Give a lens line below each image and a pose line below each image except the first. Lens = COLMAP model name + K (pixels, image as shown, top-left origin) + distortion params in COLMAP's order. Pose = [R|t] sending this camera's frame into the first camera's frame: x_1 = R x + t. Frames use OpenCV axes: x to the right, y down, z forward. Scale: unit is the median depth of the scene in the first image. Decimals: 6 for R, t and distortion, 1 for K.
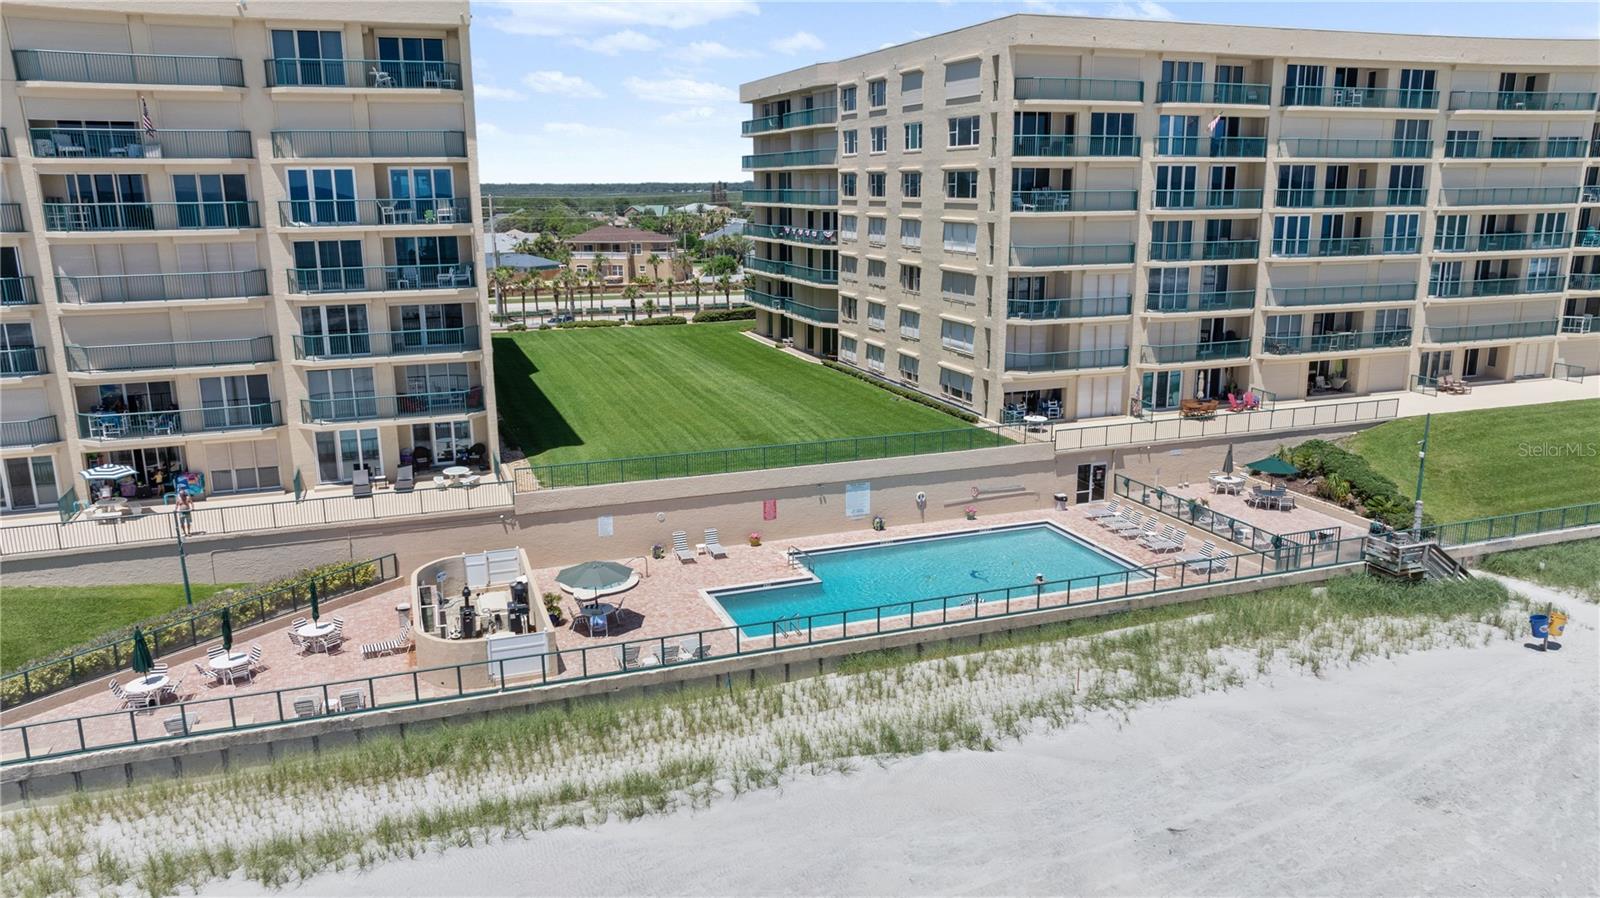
lens RADIAL K [[1124.3, 0, 800.0], [0, 1124.3, 449.0], [0, 0, 1]] dist [-0.021666, 0.002278]
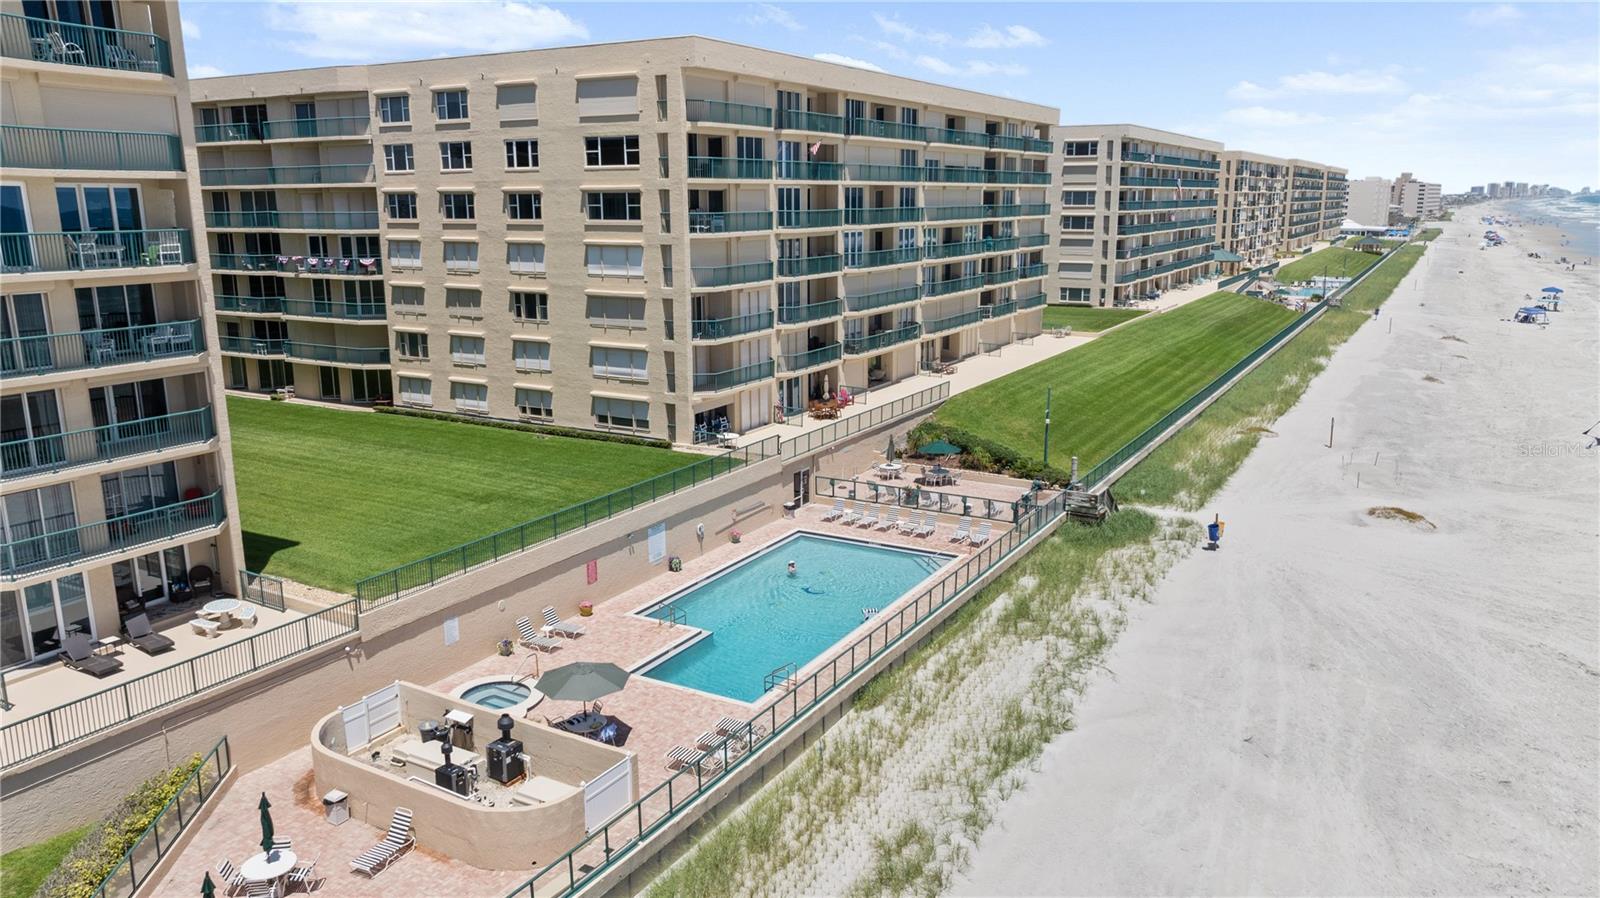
lens RADIAL K [[1124.3, 0, 800.0], [0, 1124.3, 449.0], [0, 0, 1]] dist [-0.021666, 0.002278]
pose [[0.767002, -0.136583, 0.626940, -0.370658], [0.145138, 0.988688, 0.037829, -0.043335], [-0.625014, 0.061978, 0.778149, 0.166110]]
